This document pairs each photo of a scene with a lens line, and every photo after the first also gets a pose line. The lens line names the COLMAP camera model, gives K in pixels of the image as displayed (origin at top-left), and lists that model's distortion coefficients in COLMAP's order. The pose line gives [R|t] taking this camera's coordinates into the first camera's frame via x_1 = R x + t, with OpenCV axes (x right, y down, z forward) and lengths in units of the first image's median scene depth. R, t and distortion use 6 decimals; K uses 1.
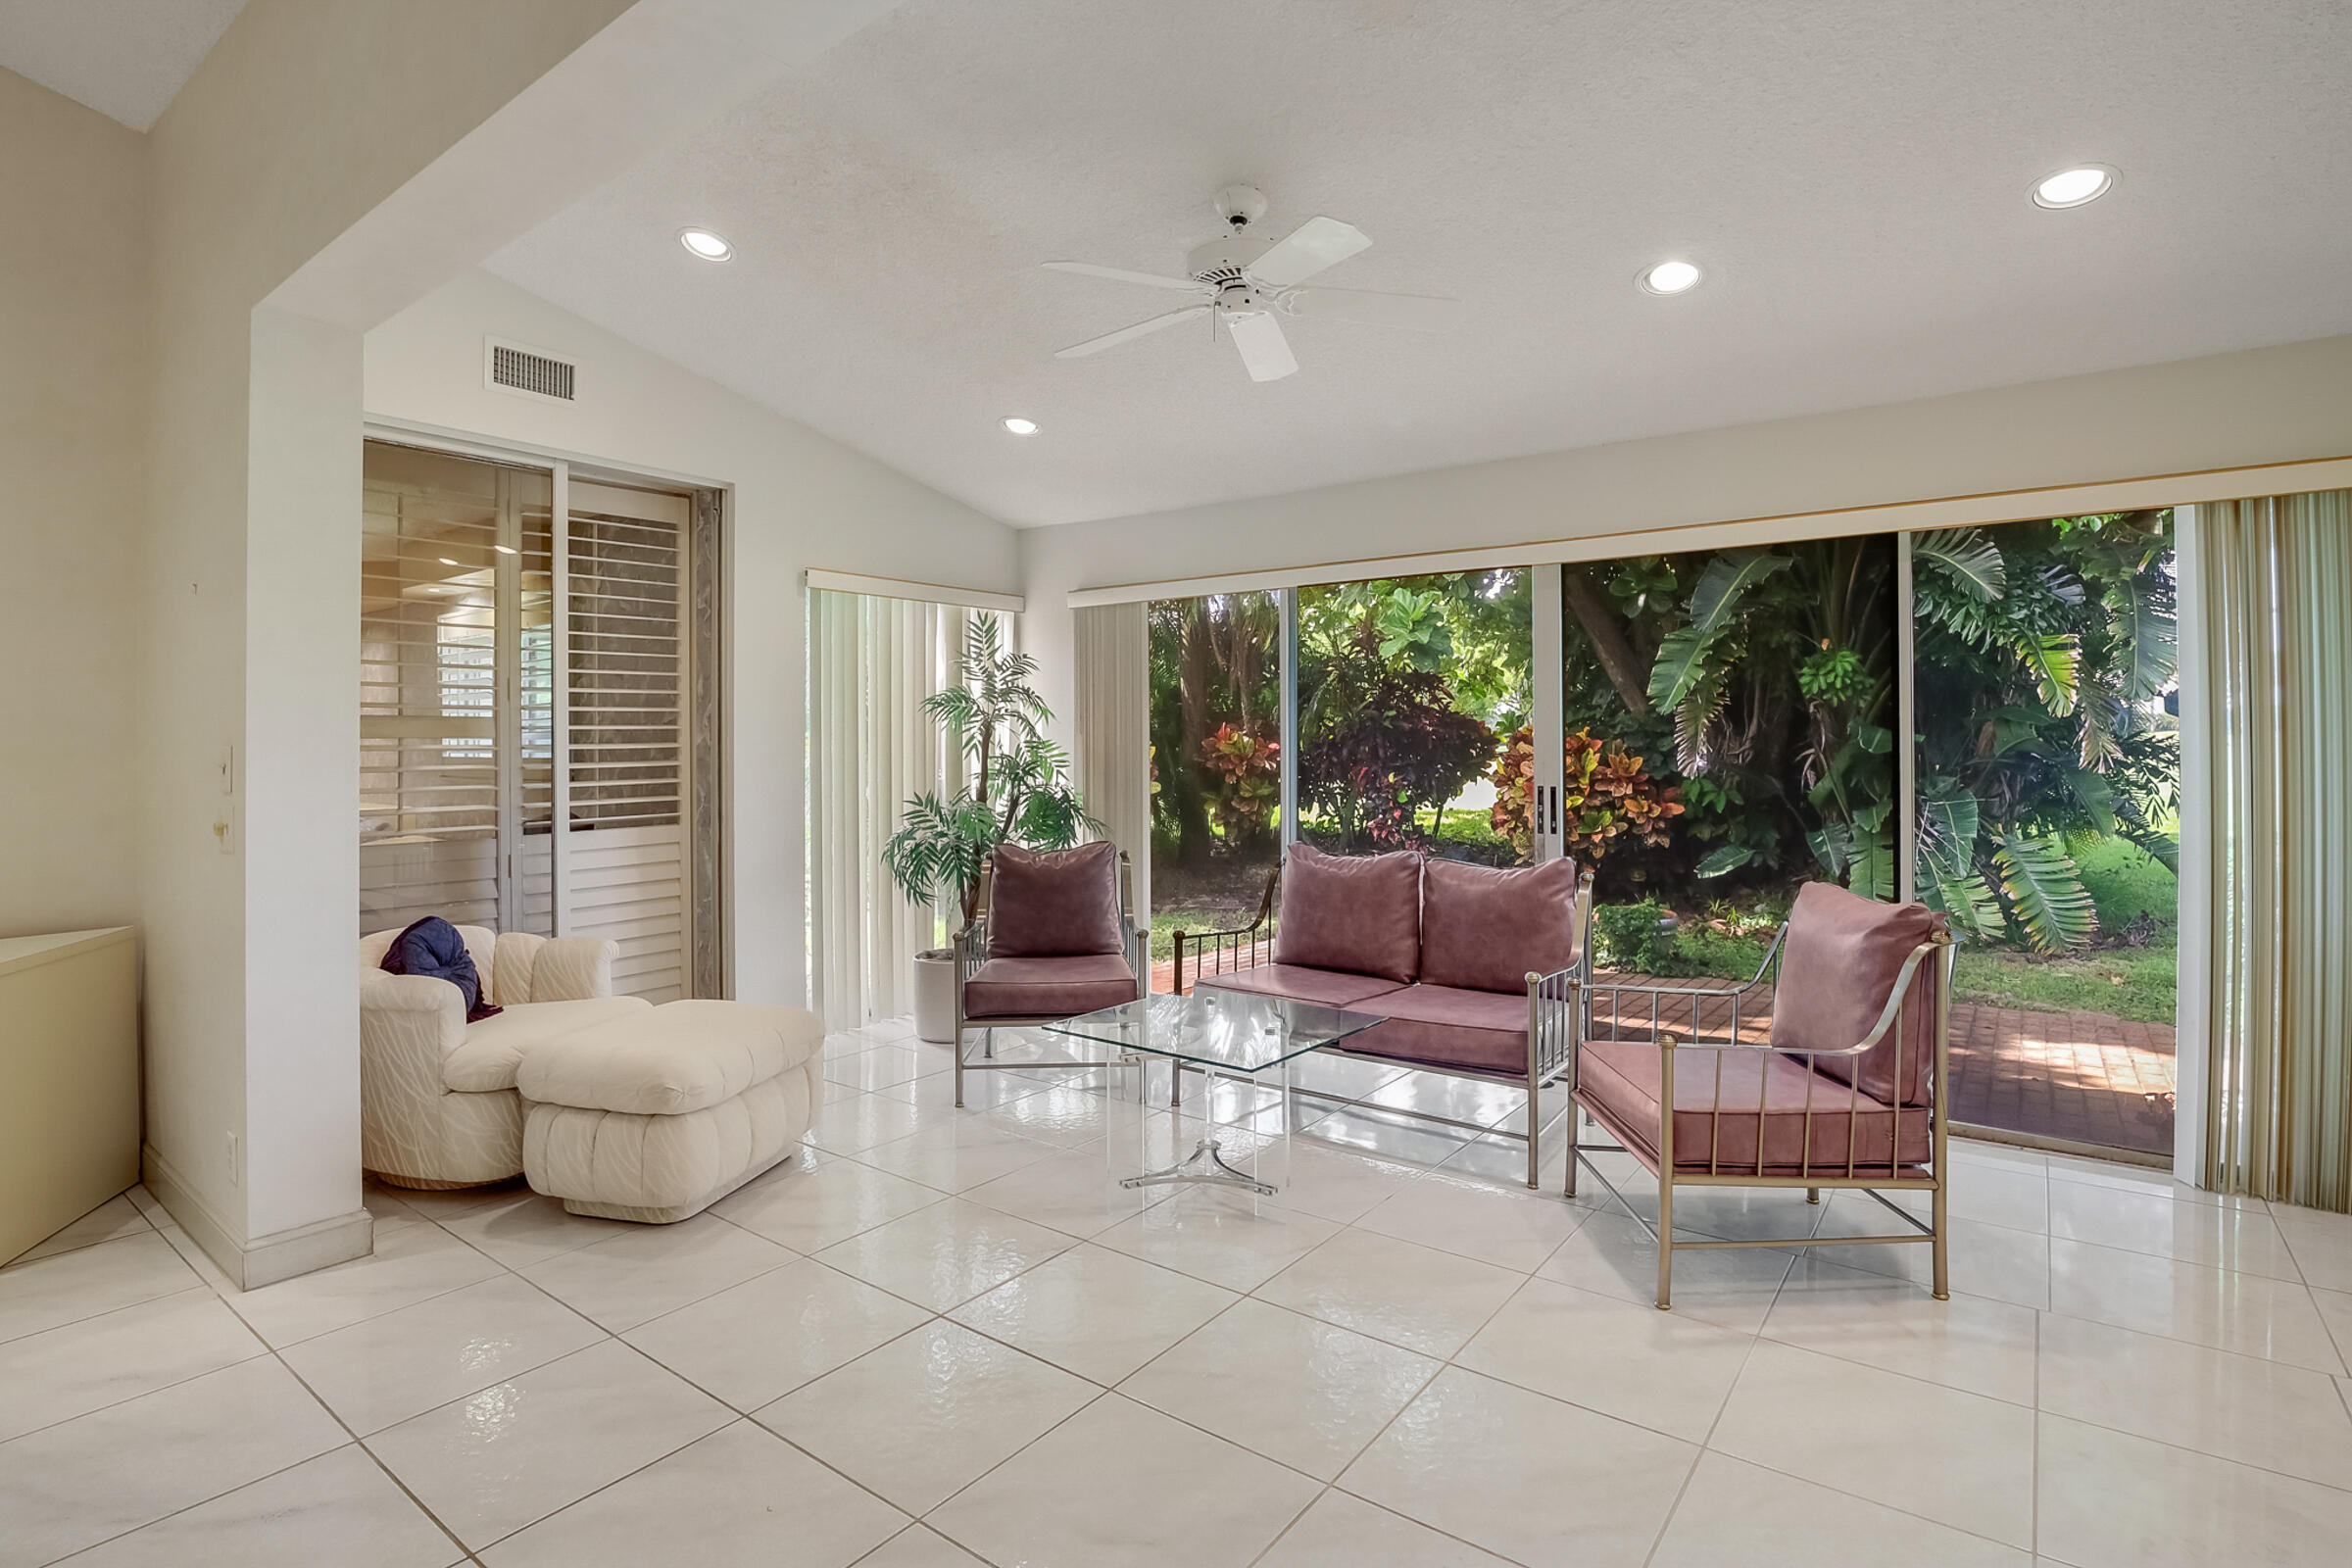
lens RADIAL K [[1152.9, 0, 1165.7], [0, 1152.9, 764.7], [0, 0, 1]] dist [-0.019046, -0.000118]
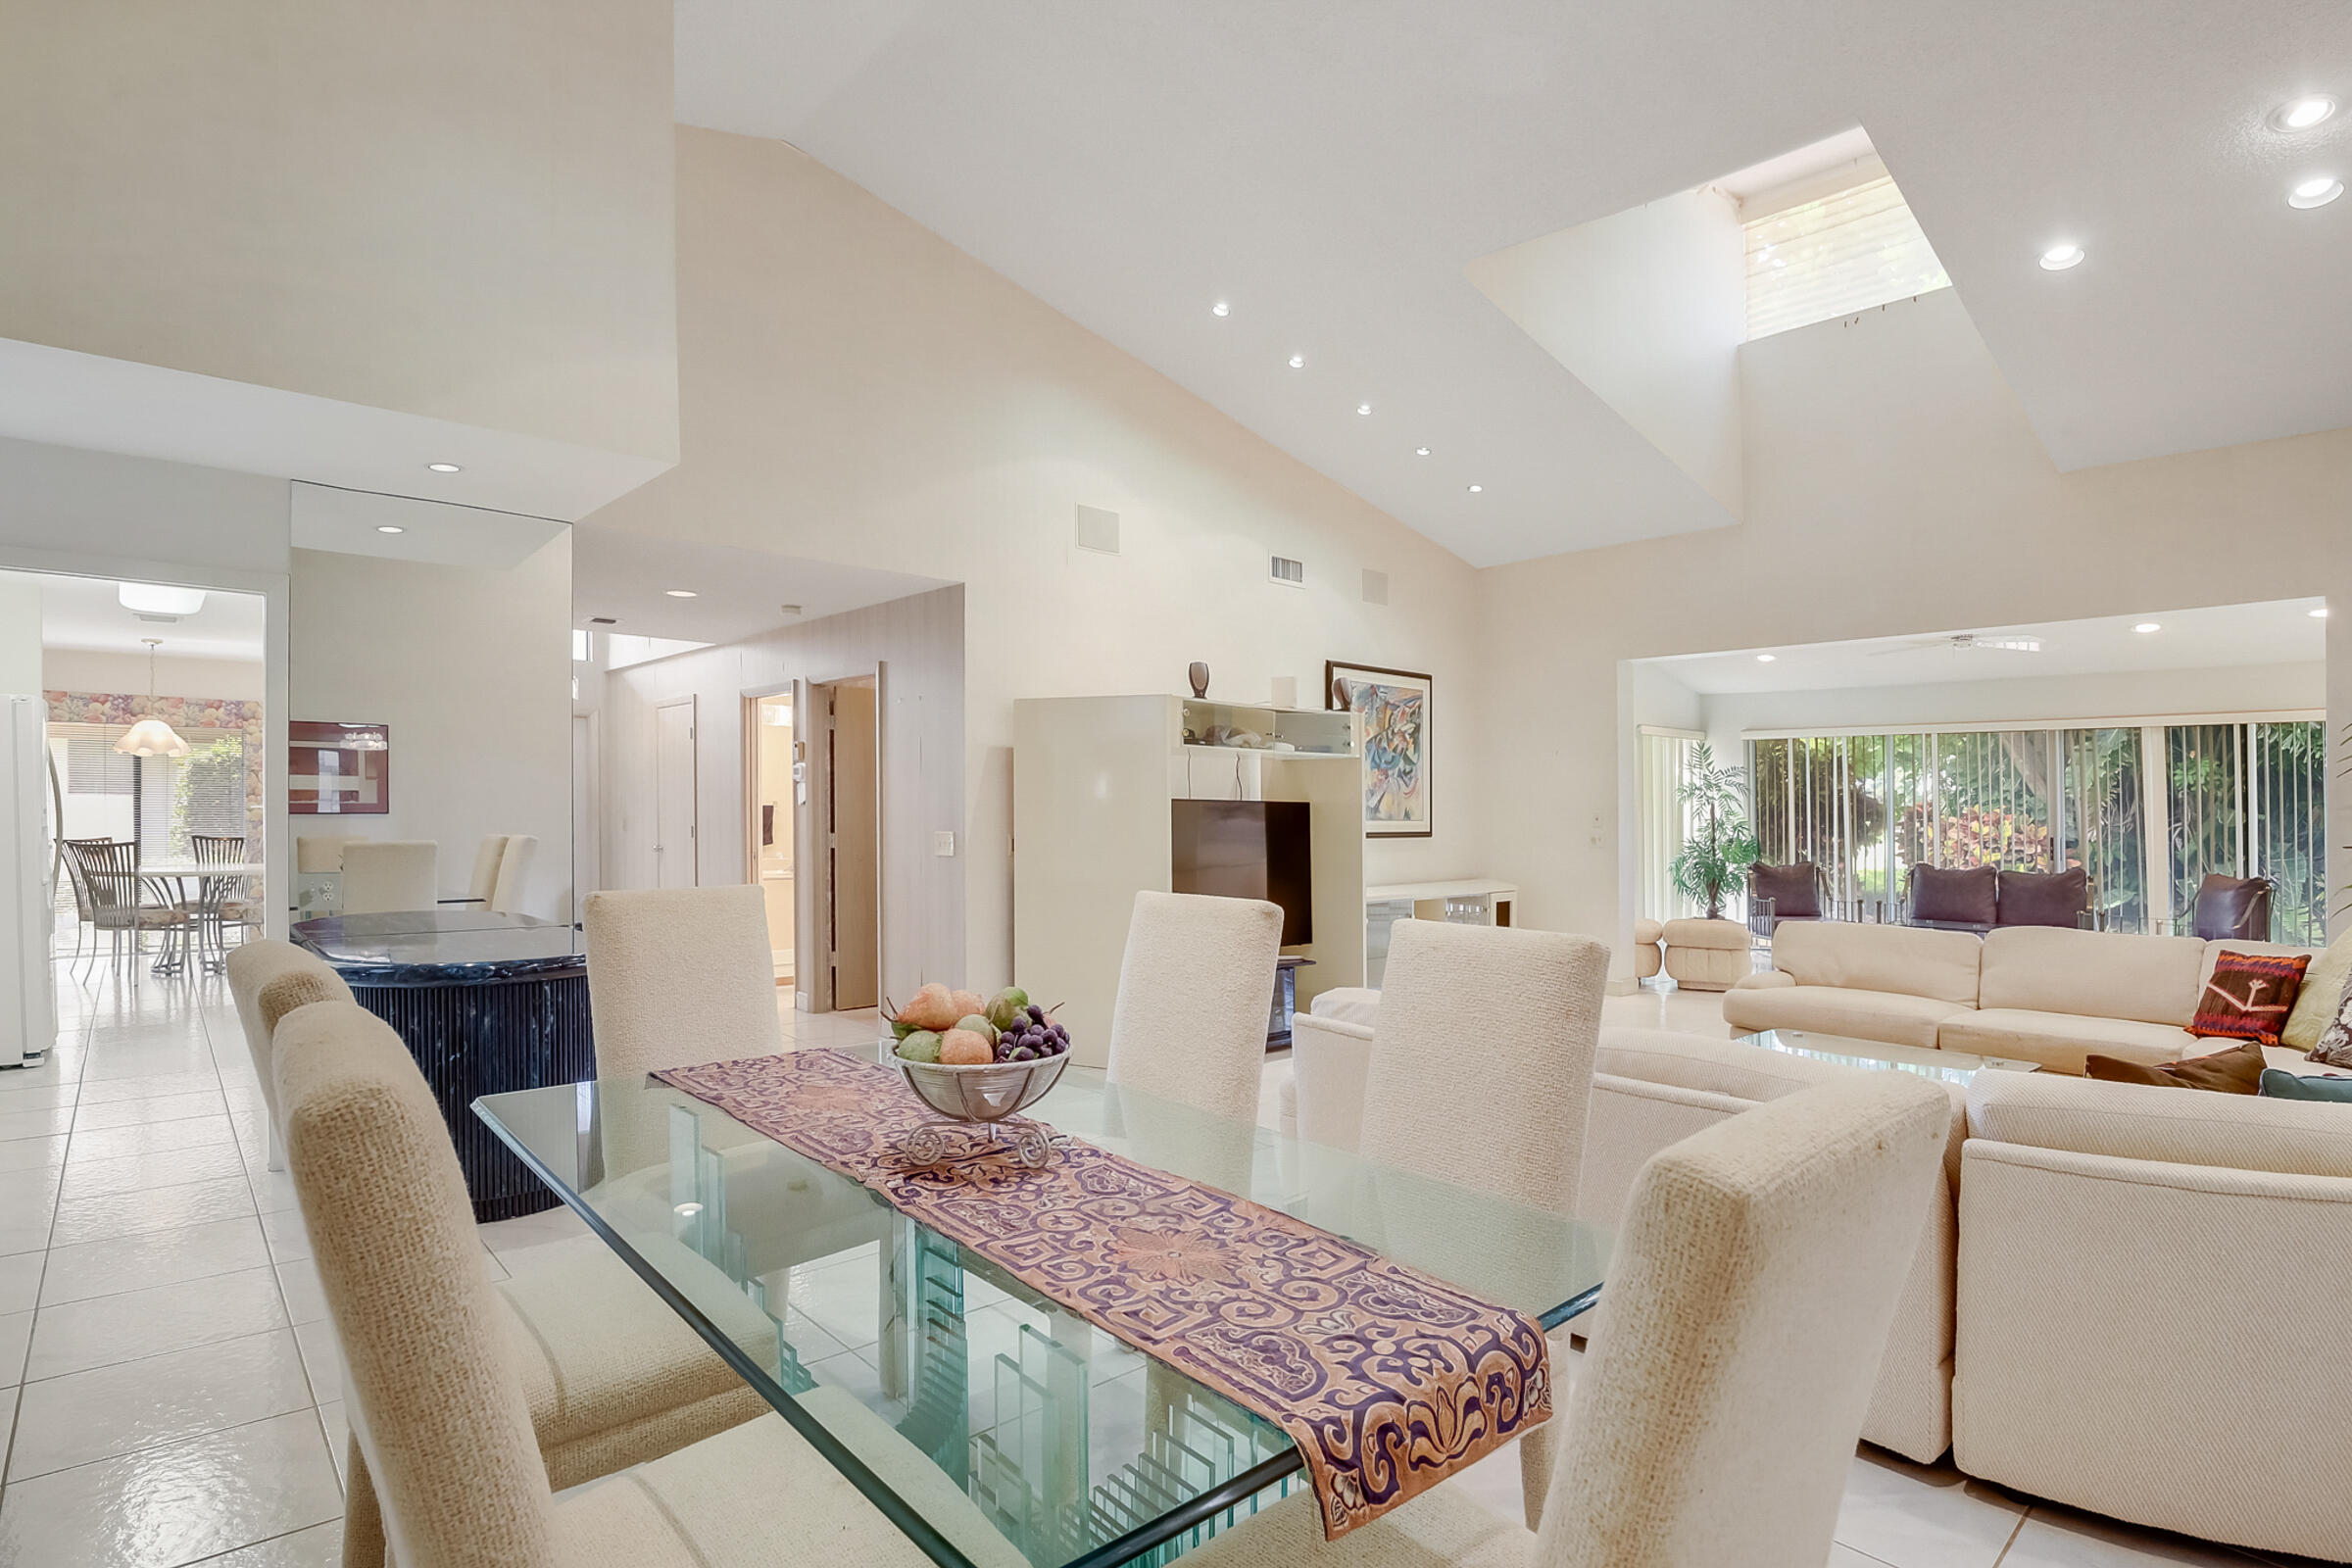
lens RADIAL K [[1152.9, 0, 1184.3], [0, 1152.9, 793.4], [0, 0, 1]] dist [-0.019046, -0.000118]
pose [[0.983420, 0.013112, -0.180866, -0.413564], [-0.018835, 0.999374, -0.029960, 0.014994], [0.180360, 0.032870, 0.983051, -0.639159]]
